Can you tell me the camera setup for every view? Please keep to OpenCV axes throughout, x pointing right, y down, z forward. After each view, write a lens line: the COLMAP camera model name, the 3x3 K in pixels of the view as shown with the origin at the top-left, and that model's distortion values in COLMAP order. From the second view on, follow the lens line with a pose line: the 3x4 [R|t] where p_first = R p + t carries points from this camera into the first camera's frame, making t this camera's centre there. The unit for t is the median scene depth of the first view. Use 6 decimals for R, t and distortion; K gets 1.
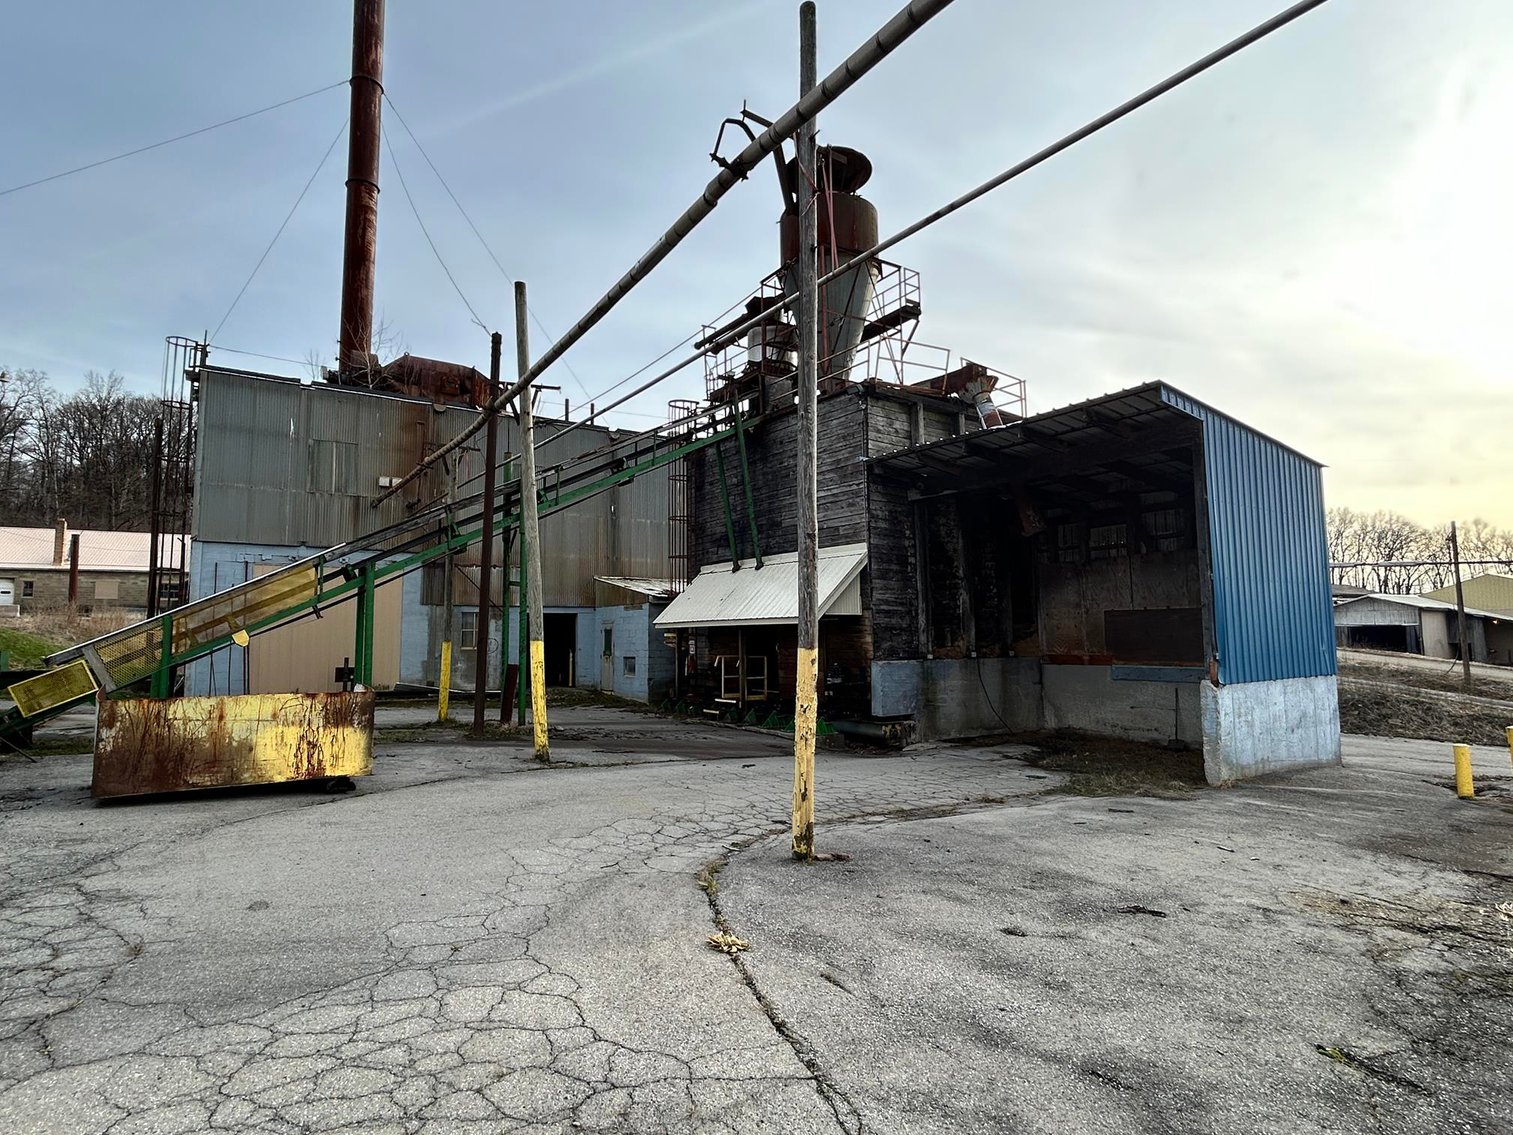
lens RADIAL K [[801.1, 0, 753.2], [0, 801.1, 561.7], [0, 0, 1]] dist [-0.004512, 0.003521]
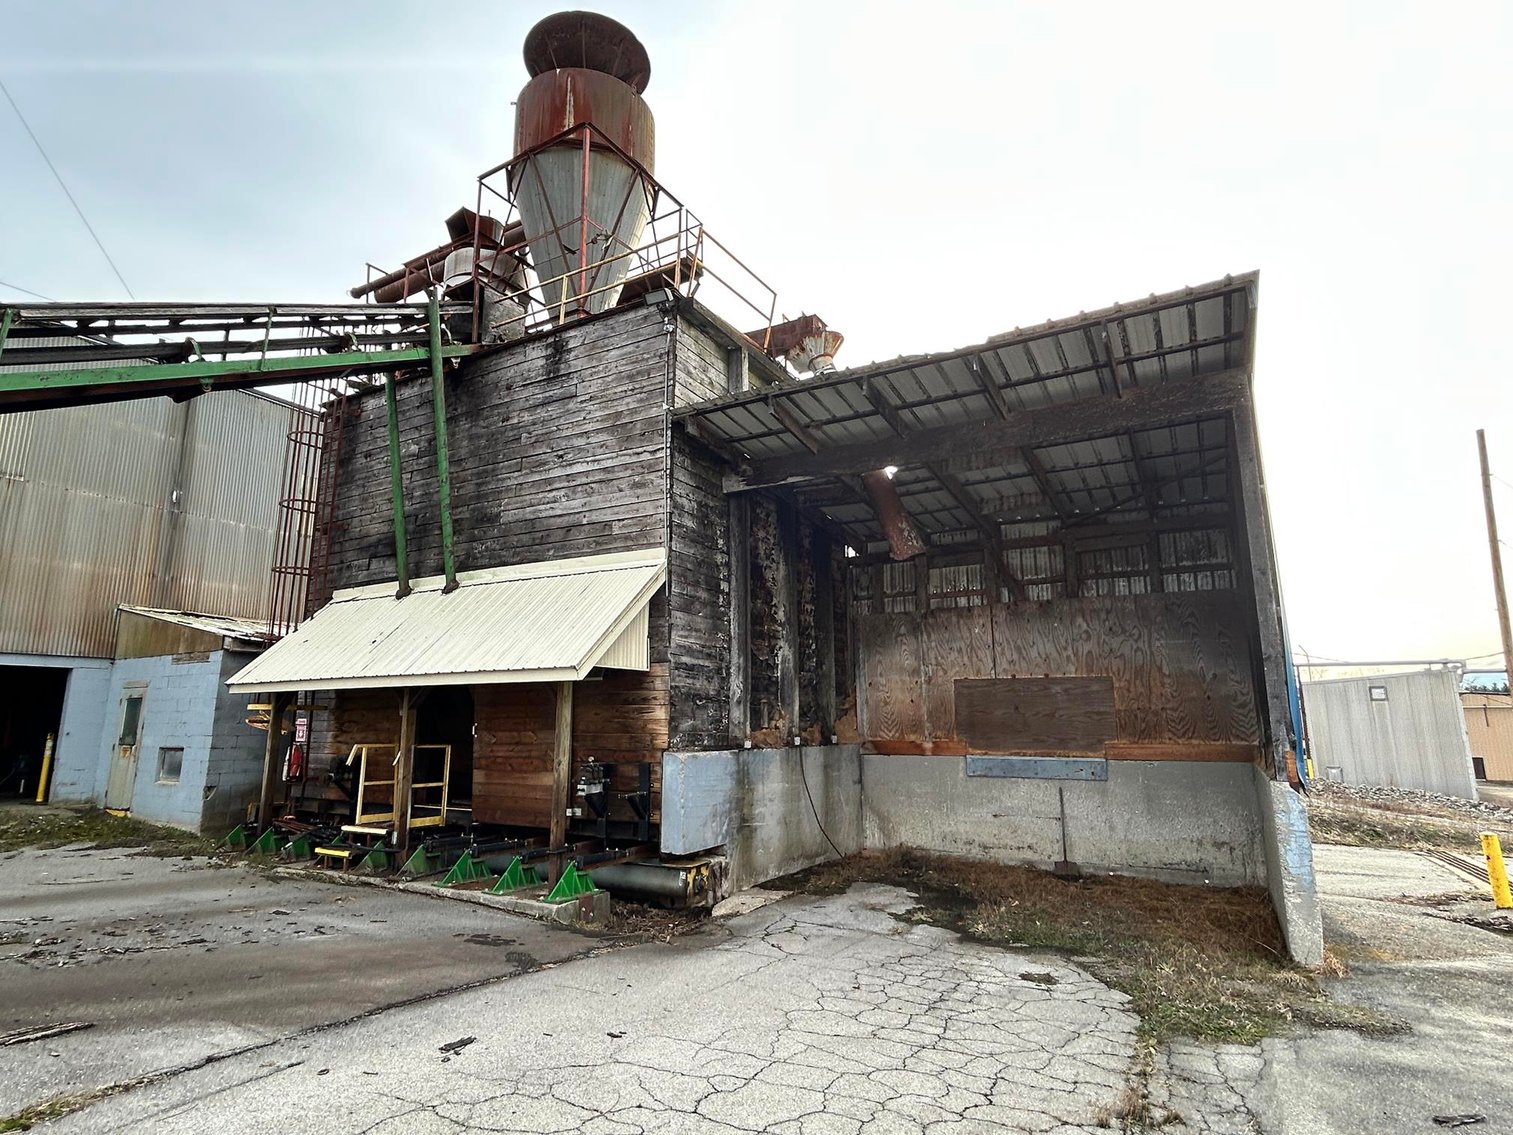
lens RADIAL K [[801.1, 0, 755.2], [0, 801.1, 562.2], [0, 0, 1]] dist [-0.004512, 0.003521]
pose [[0.905106, 0.090719, 0.415395, -0.036676], [-0.046171, 0.992166, -0.116079, 0.045957], [-0.422672, 0.085885, 0.902204, 0.391549]]
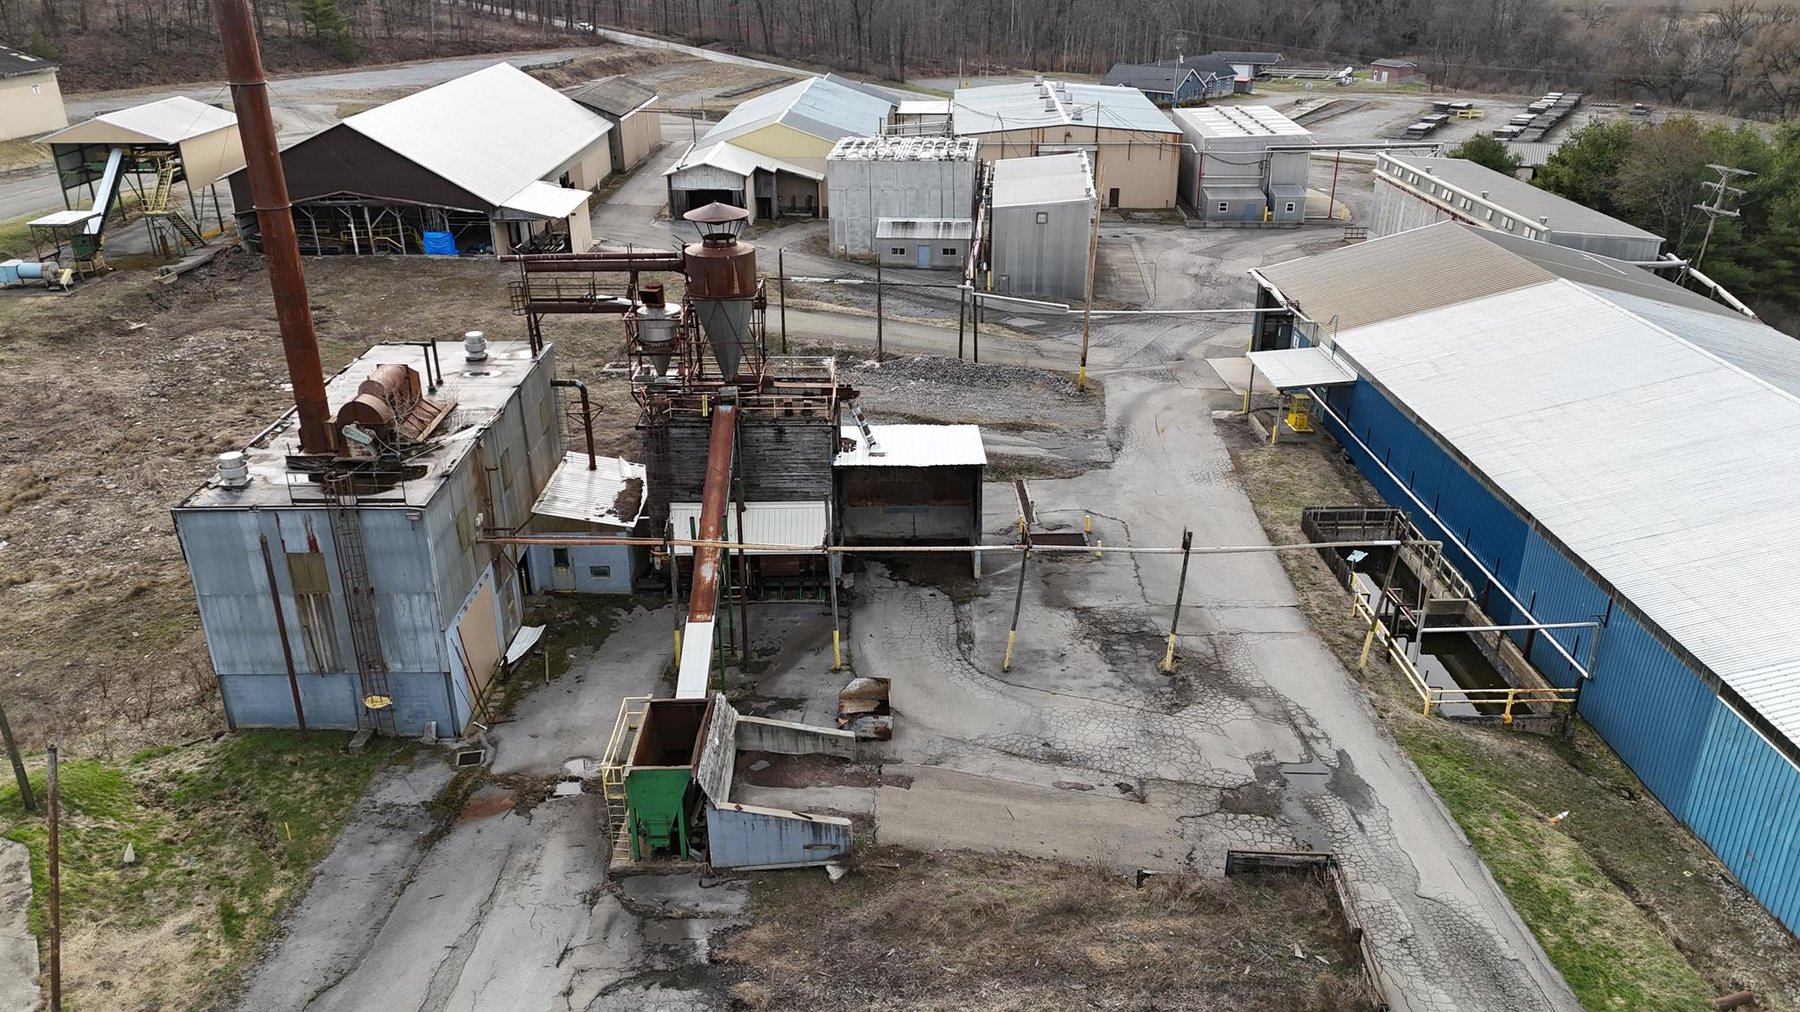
lens RADIAL K [[1306.6, 0, 902.1], [0, 1306.6, 506.1], [0, 0, 1]] dist [0.079209, -0.064969]
pose [[0.572503, -0.328089, 0.751397, -1.933357], [-0.070802, 0.893241, 0.443969, -1.289768], [-0.816840, -0.307374, 0.488153, -0.641002]]
